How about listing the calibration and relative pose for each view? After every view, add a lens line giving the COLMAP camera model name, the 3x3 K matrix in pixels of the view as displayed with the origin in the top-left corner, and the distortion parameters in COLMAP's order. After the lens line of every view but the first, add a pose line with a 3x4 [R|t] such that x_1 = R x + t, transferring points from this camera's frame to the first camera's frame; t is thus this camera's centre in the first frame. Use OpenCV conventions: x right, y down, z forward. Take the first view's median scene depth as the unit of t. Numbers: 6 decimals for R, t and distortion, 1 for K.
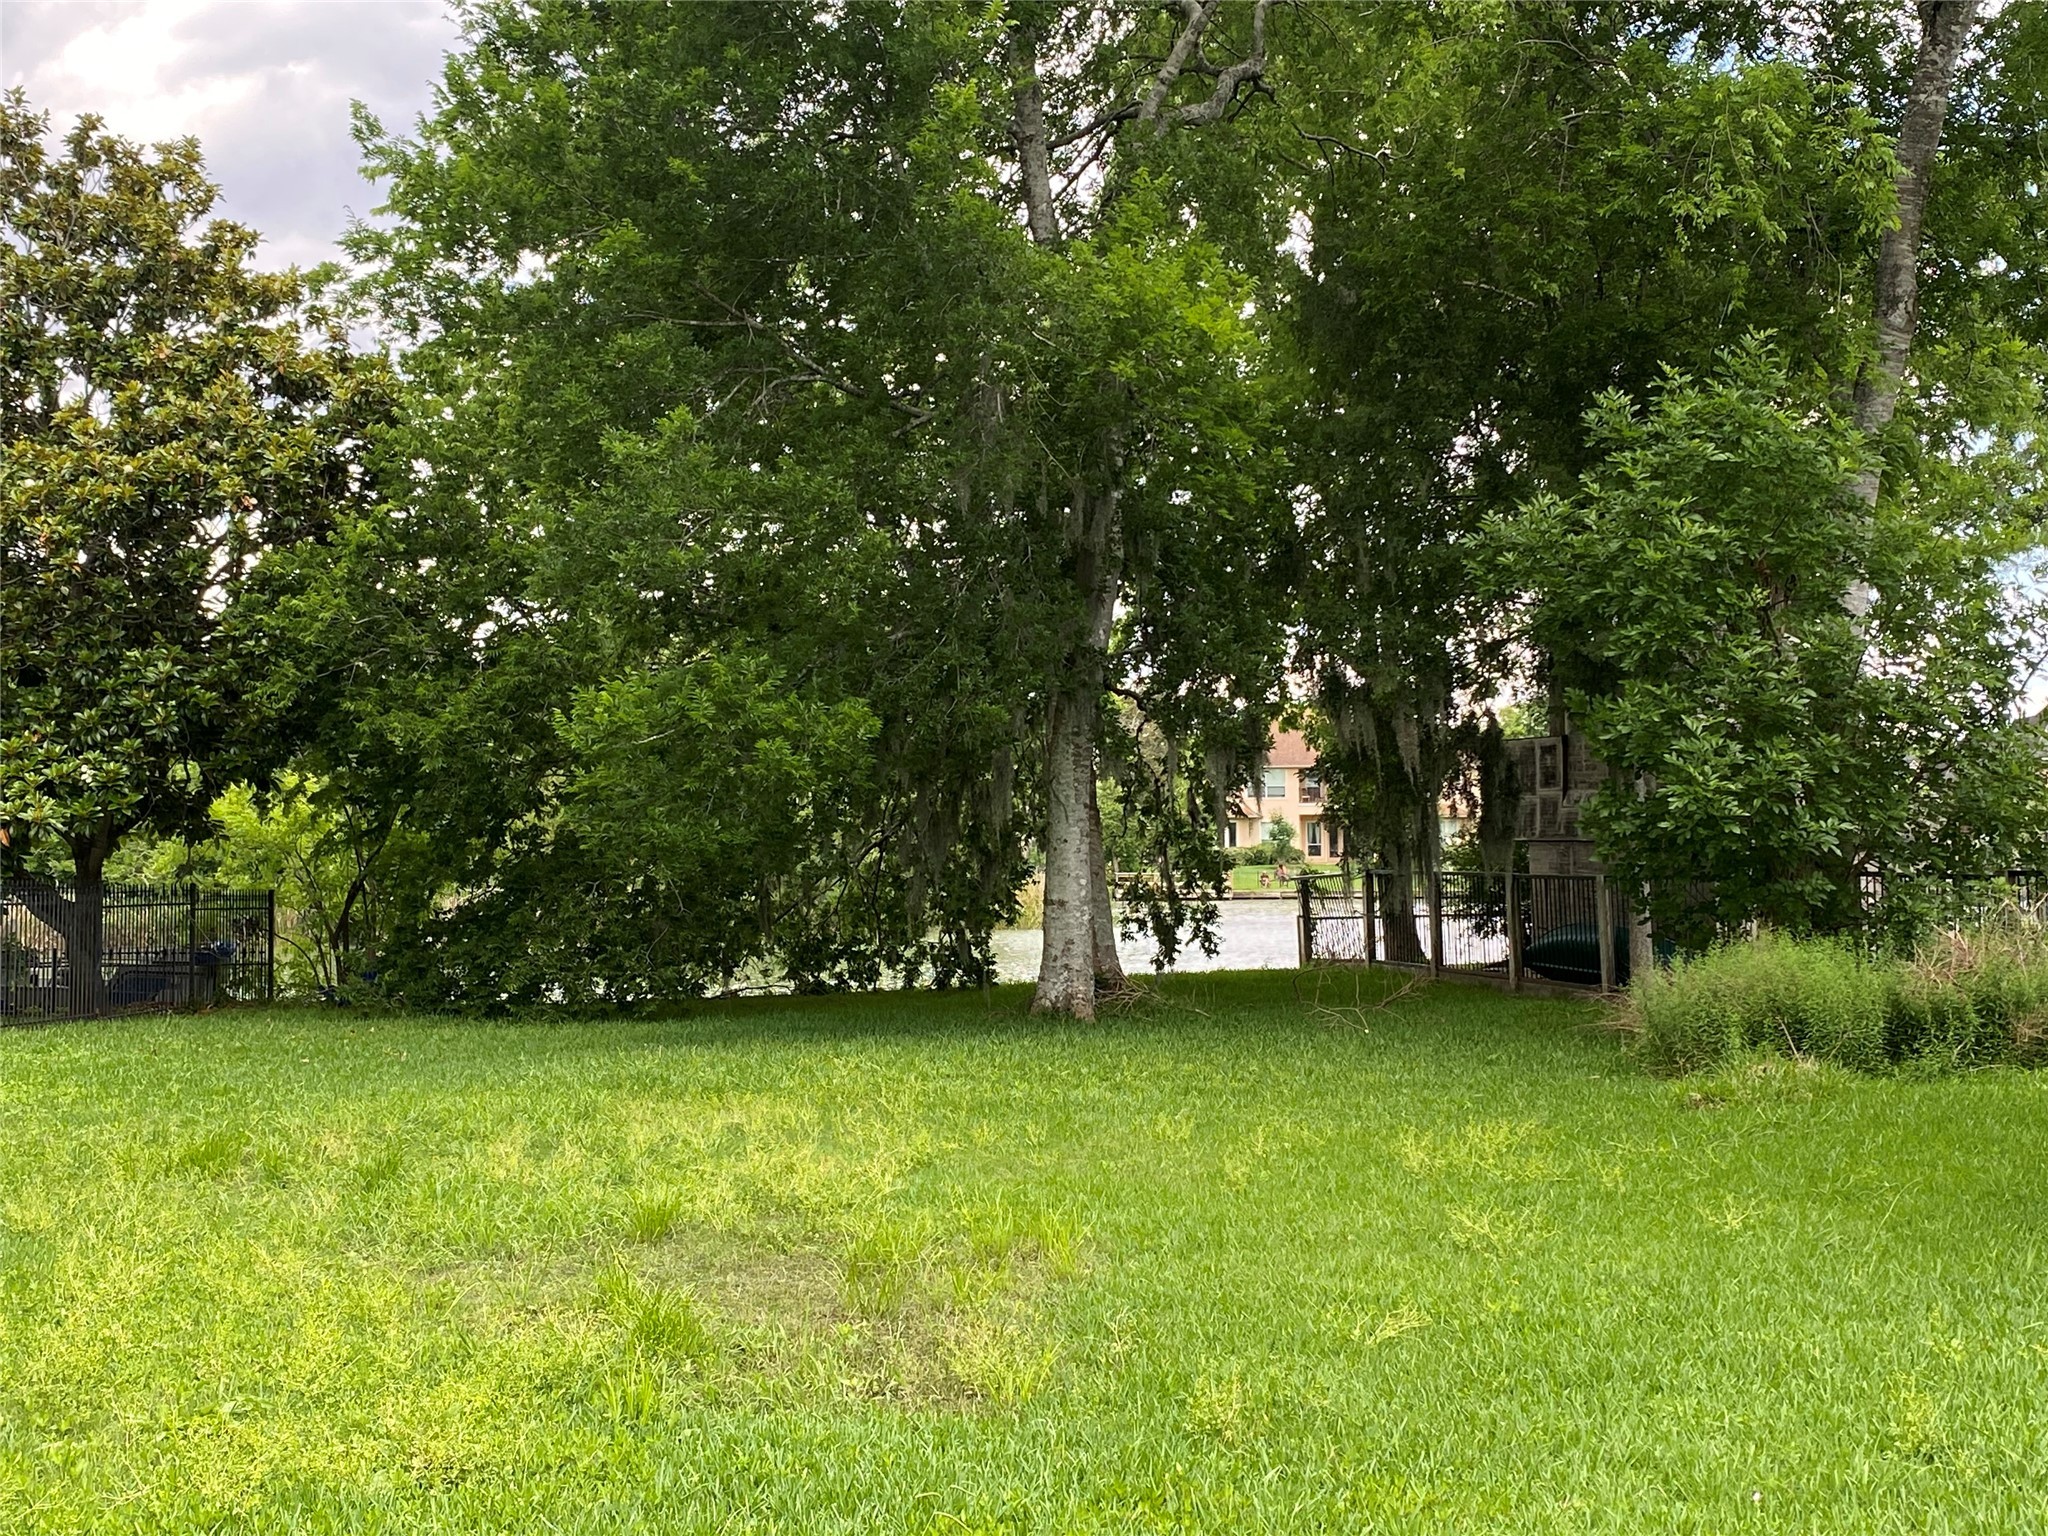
lens RADIAL K [[2574.3, 0, 1024.0], [0, 2574.3, 768.0], [0, 0, 1]] dist [0.026109, 0.007610]
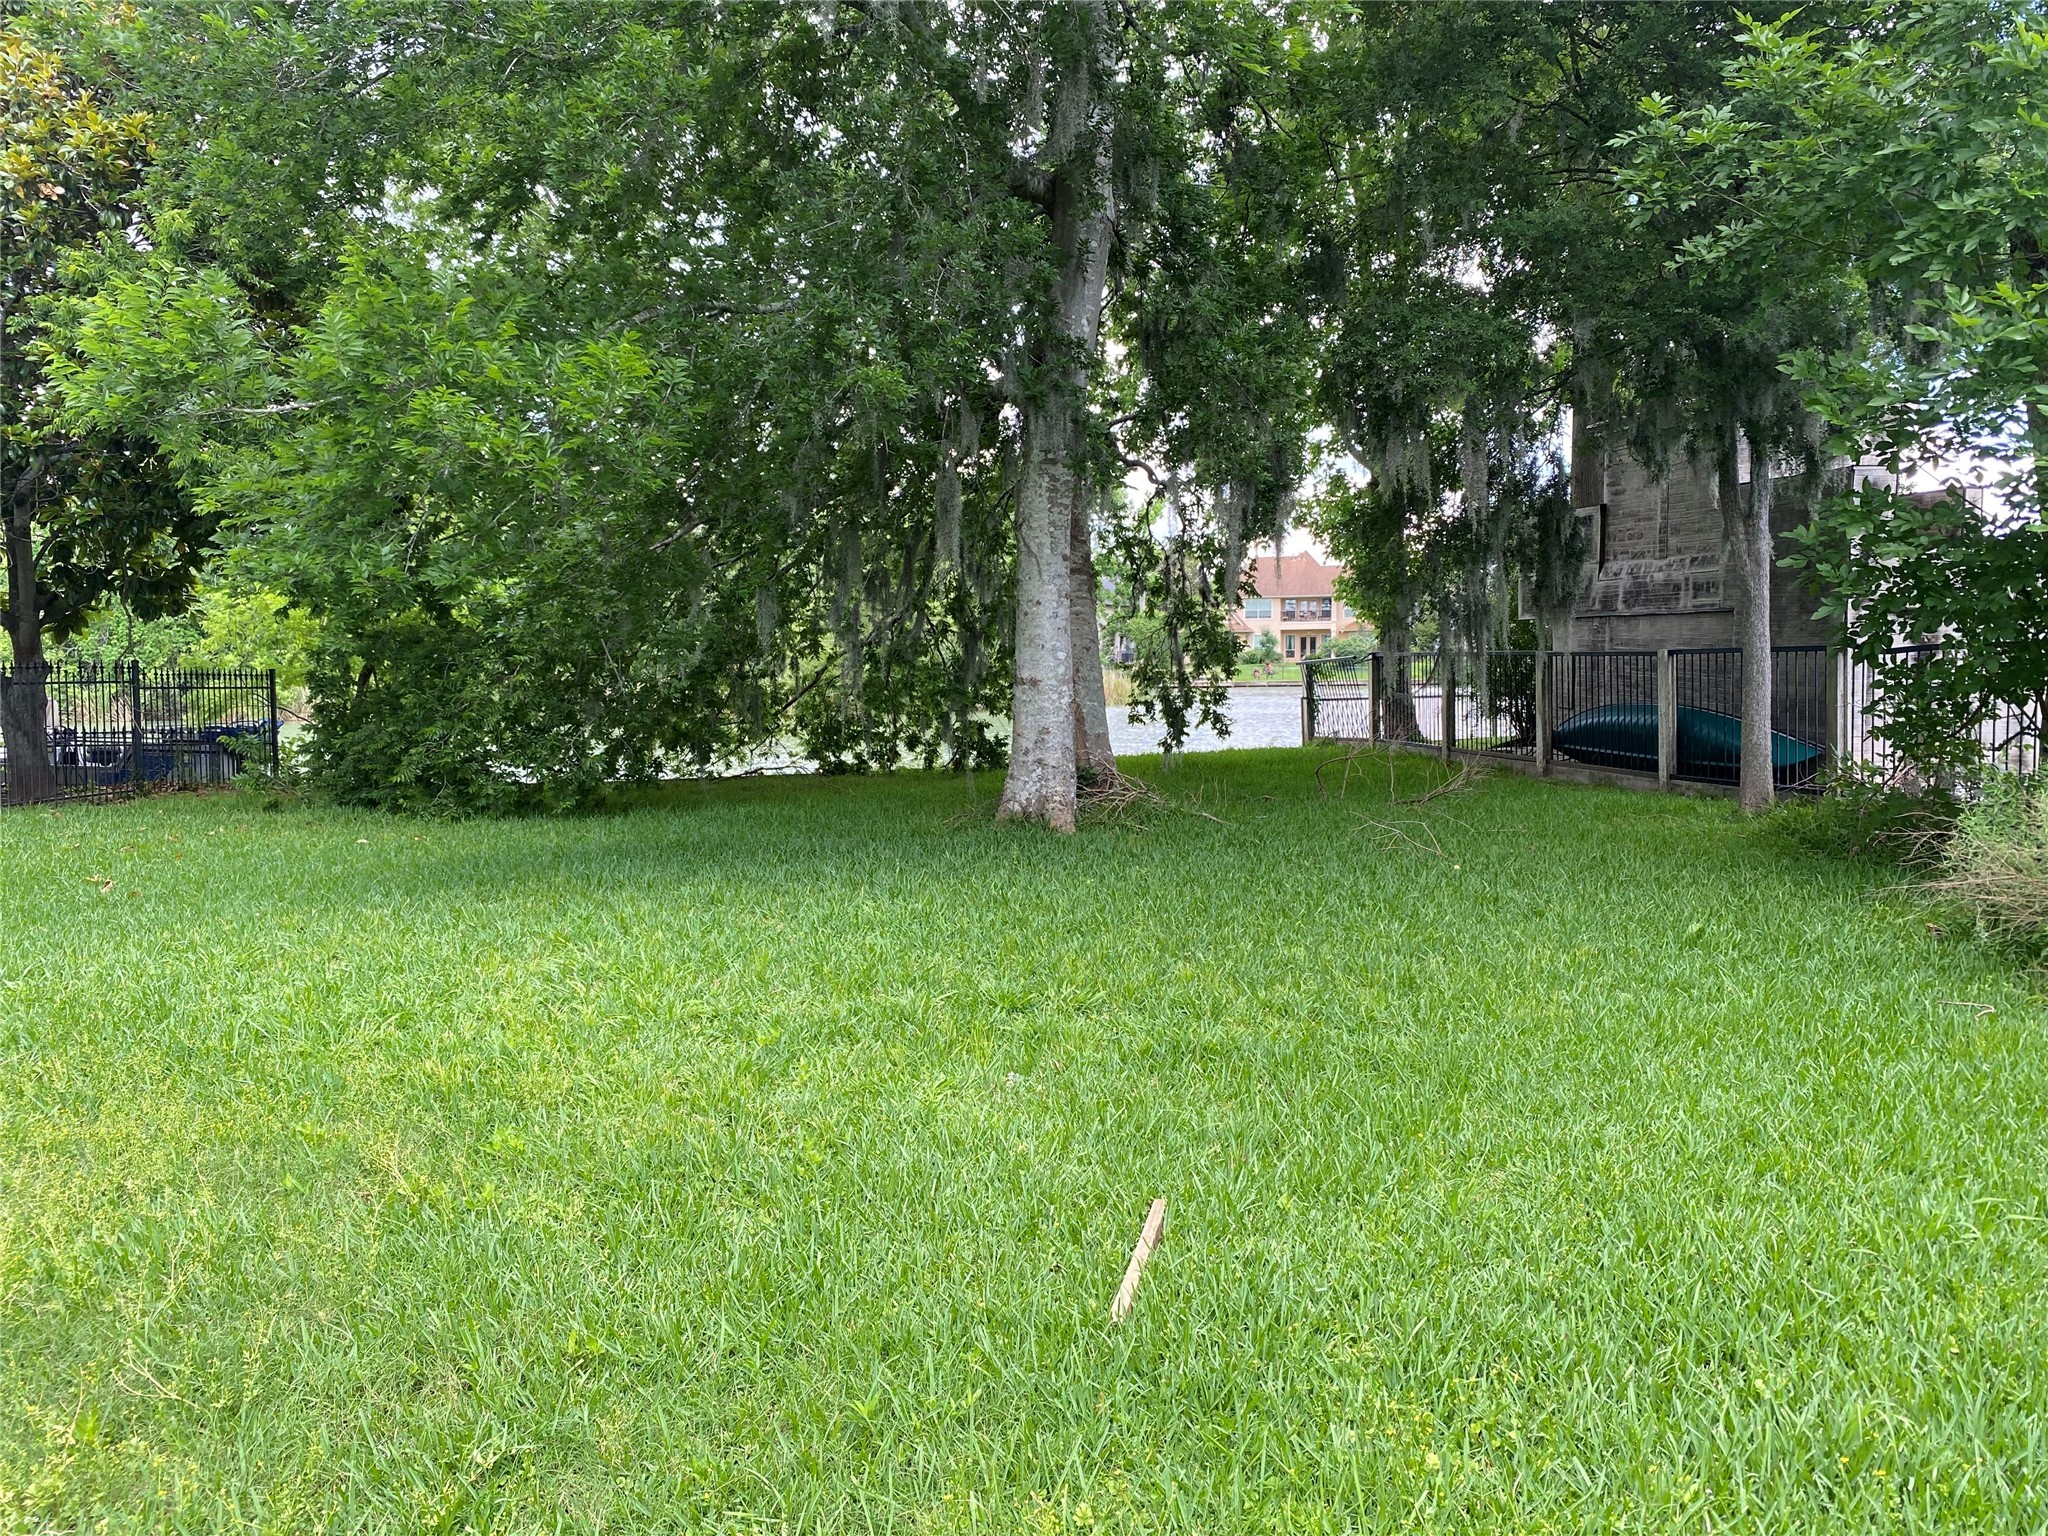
lens RADIAL K [[1537.0, 0, 1022.1], [0, 1537.0, 800.3], [0, 0, 1]] dist [0.050470, -0.065815]
pose [[0.998519, 0.001928, -0.054370, 0.028594], [0.004764, 0.992434, 0.122684, 0.023677], [0.054195, -0.122762, 0.990955, 0.408172]]
